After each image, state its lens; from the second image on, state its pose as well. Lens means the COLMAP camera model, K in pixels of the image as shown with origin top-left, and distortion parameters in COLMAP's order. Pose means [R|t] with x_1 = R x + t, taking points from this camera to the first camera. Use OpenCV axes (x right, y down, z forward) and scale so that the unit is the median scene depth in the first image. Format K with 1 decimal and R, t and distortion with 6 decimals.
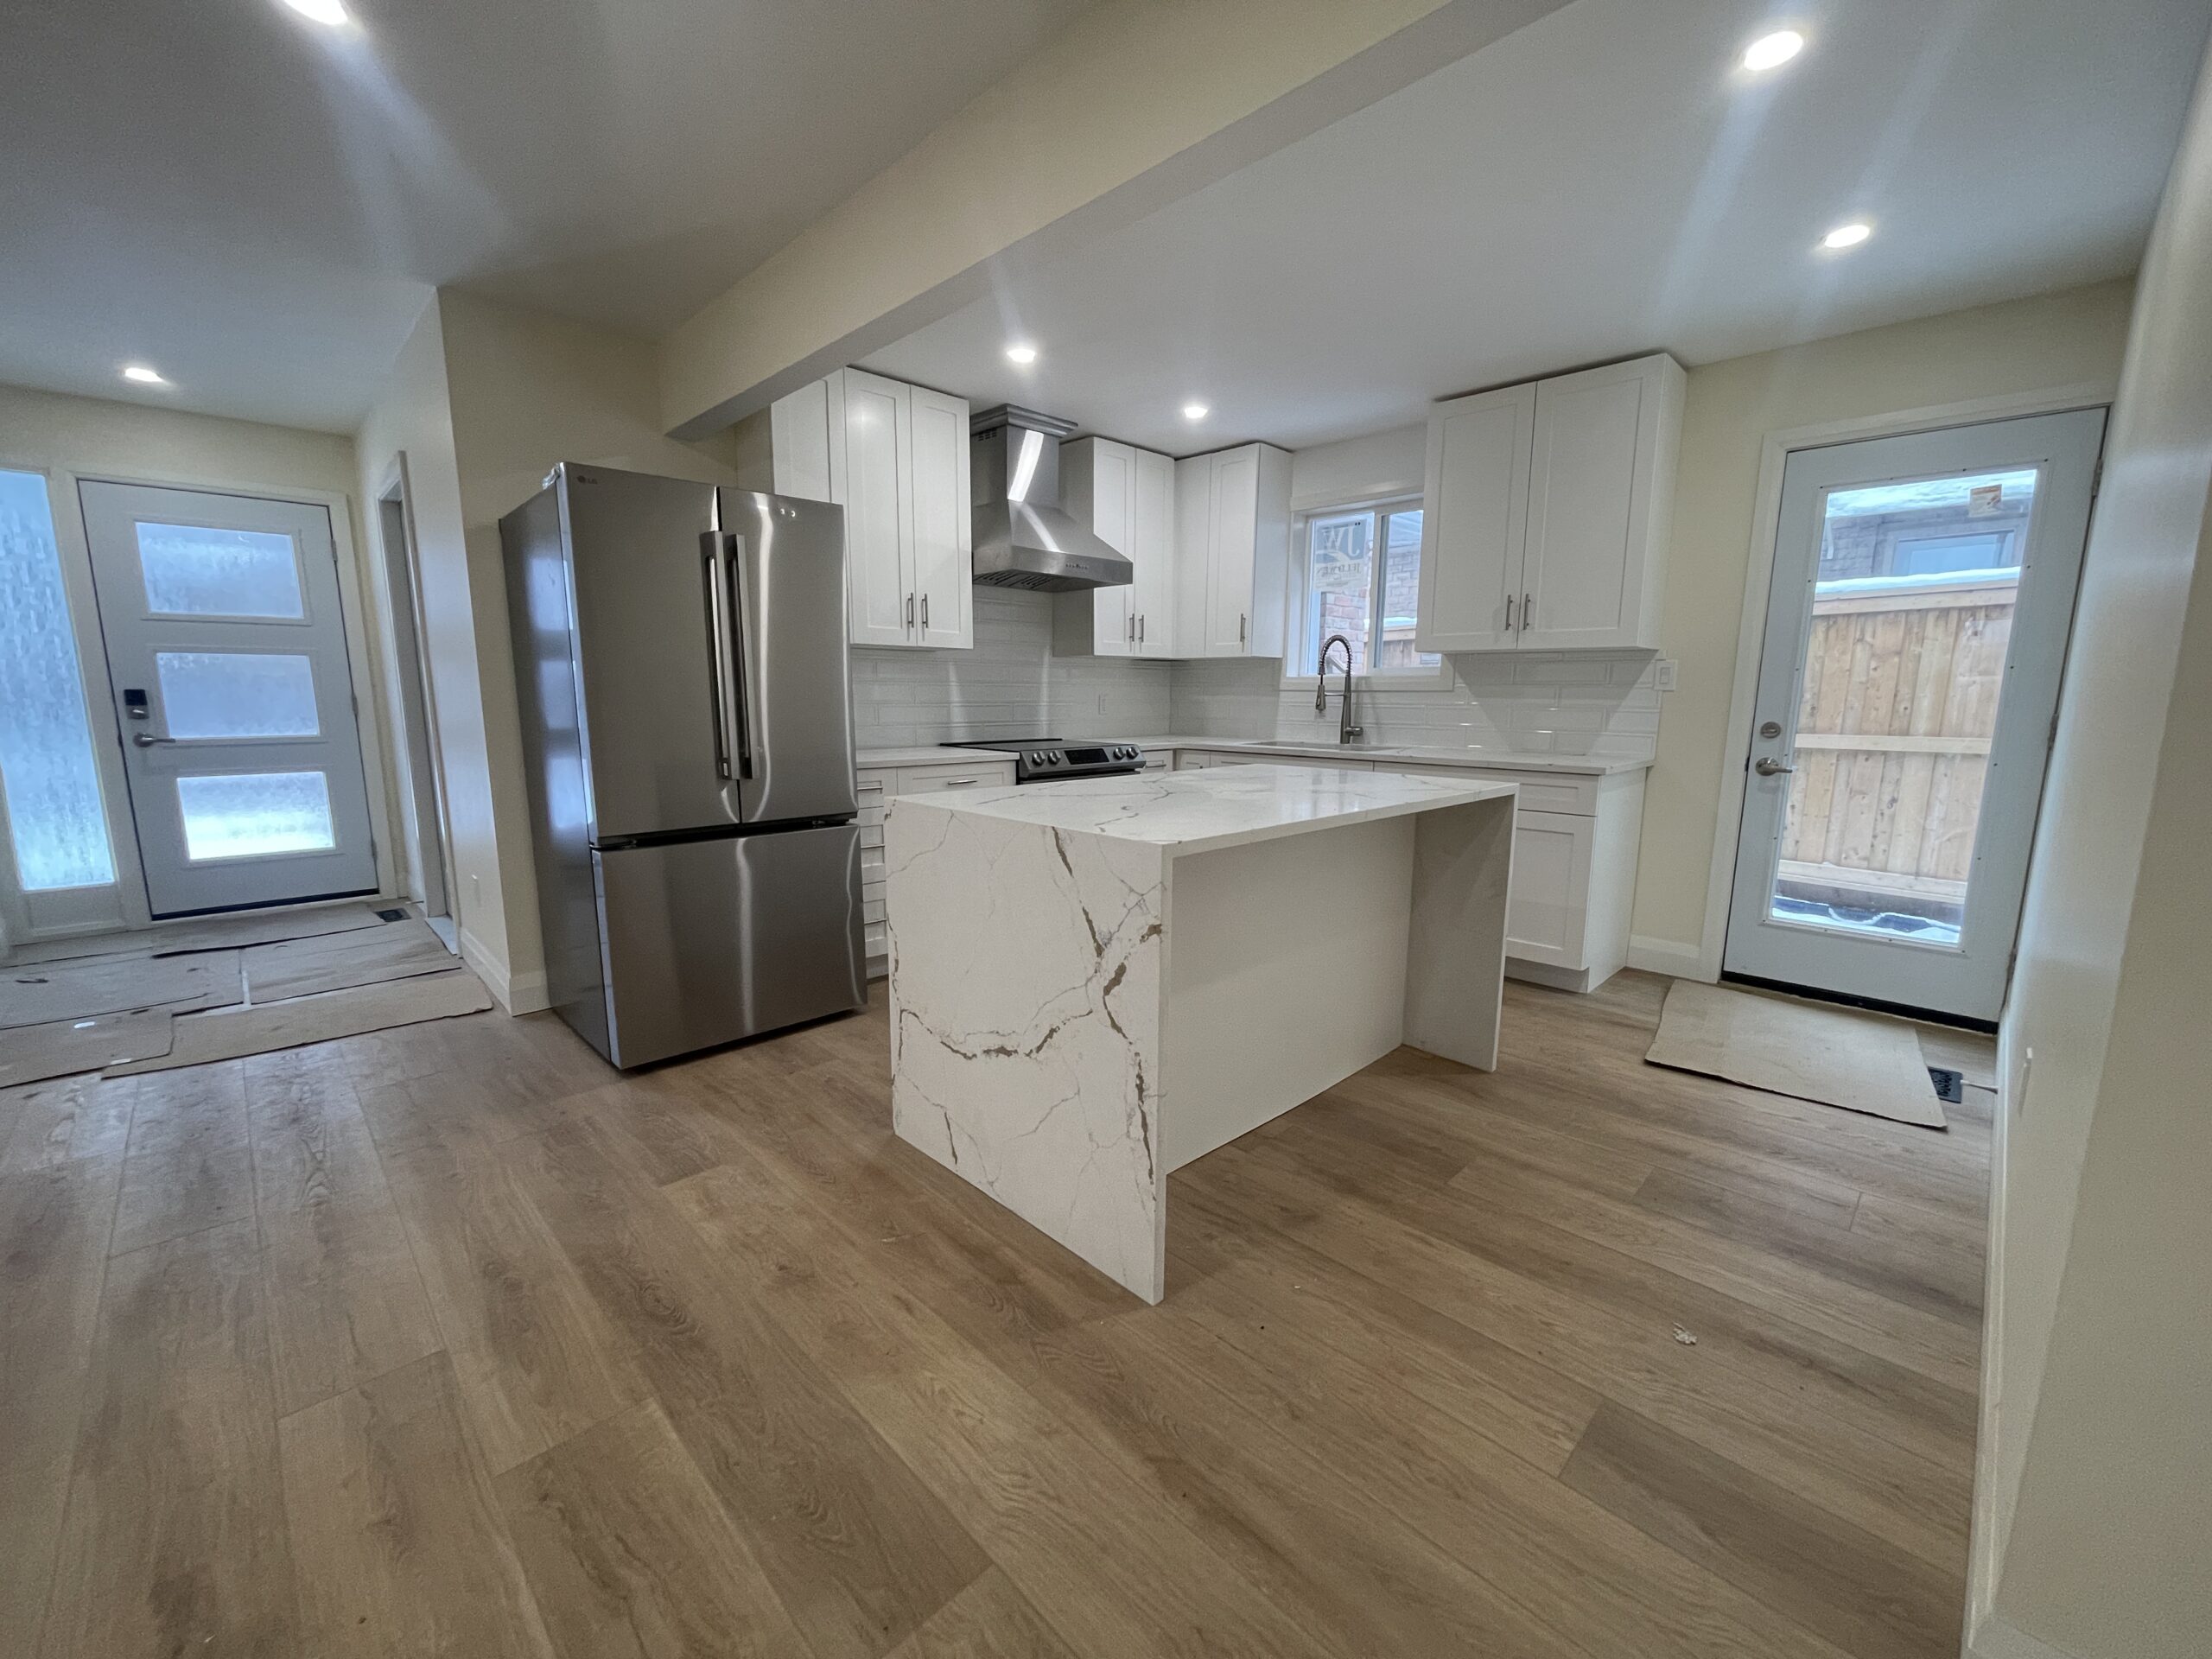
lens RADIAL K [[893.2, 0, 1096.1], [0, 893.2, 837.9], [0, 0, 1]] dist [-0.004291, 0.000927]
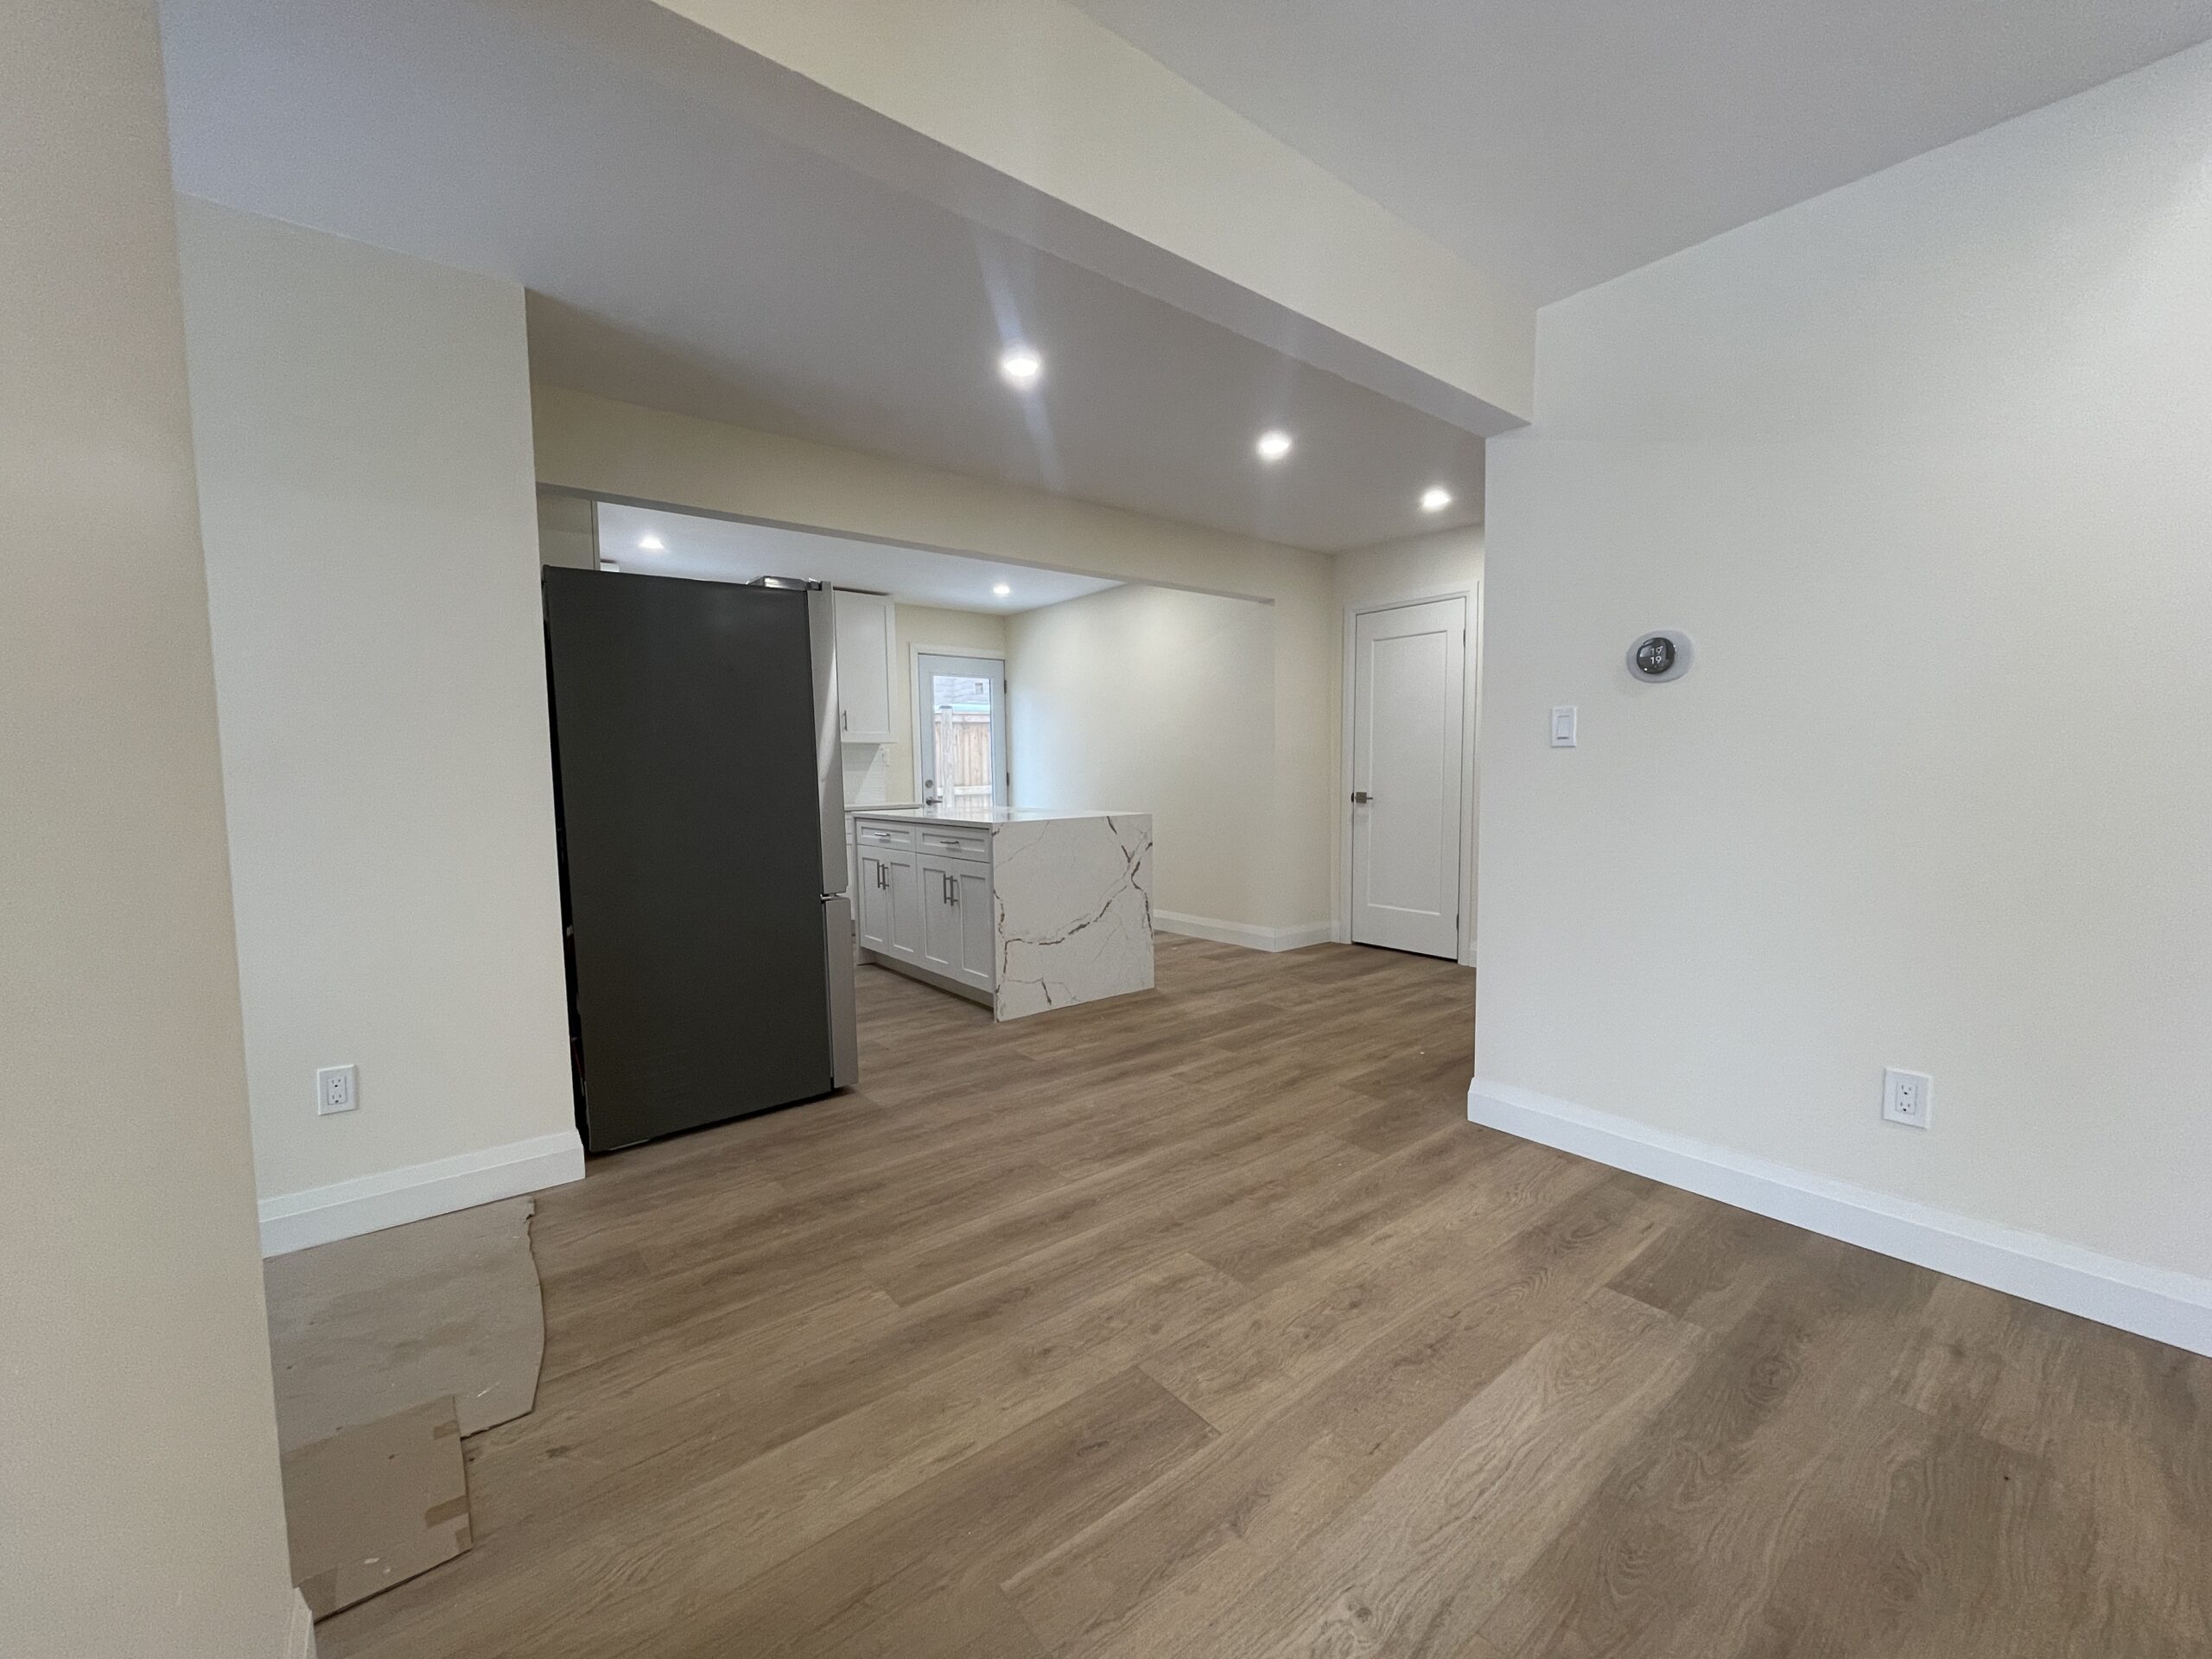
lens RADIAL K [[893.2, 0, 1104.0], [0, 893.2, 841.9], [0, 0, 1]] dist [-0.004291, 0.000927]
pose [[0.097527, -0.089965, 0.991158, -1.743278], [0.178614, 0.981318, 0.071497, -0.084900], [-0.979074, 0.170062, 0.111774, 0.522077]]
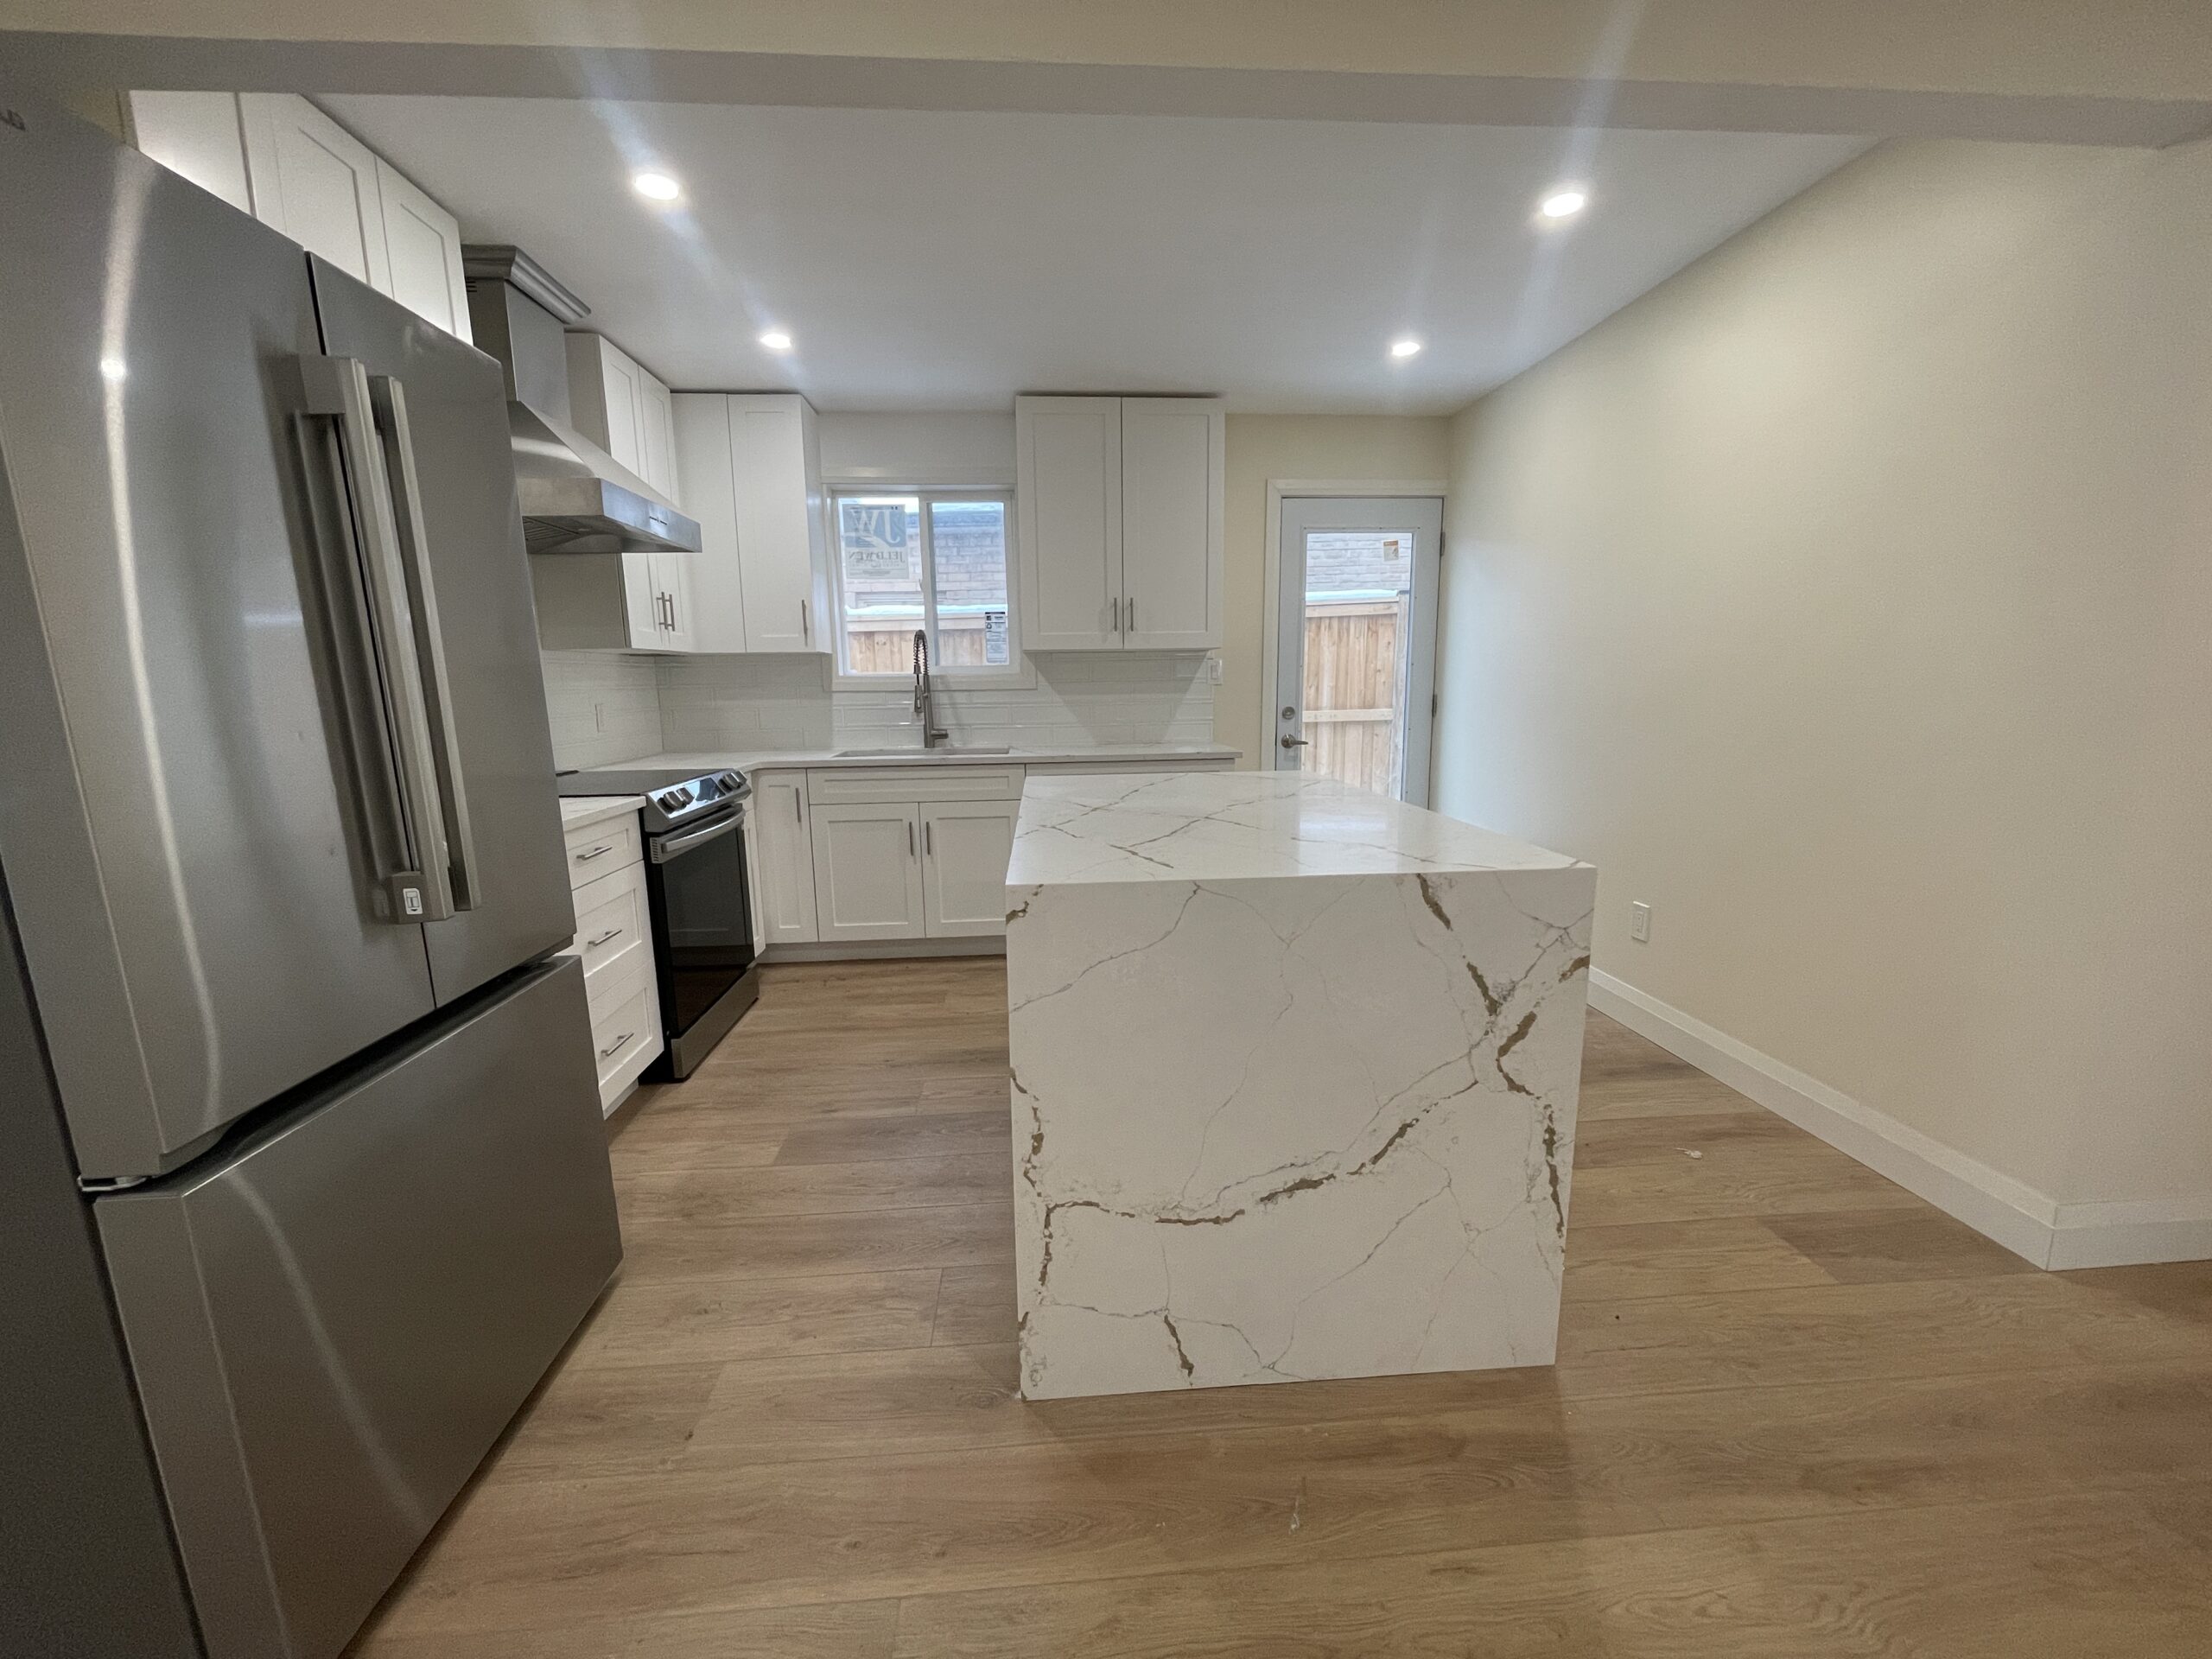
lens RADIAL K [[893.2, 0, 1101.1], [0, 893.2, 839.5], [0, 0, 1]] dist [-0.004291, 0.000927]
pose [[0.645314, -0.149834, 0.749079, -0.572071], [0.143773, 0.986874, 0.073543, -0.099257], [-0.750266, 0.060239, 0.658386, 0.481730]]
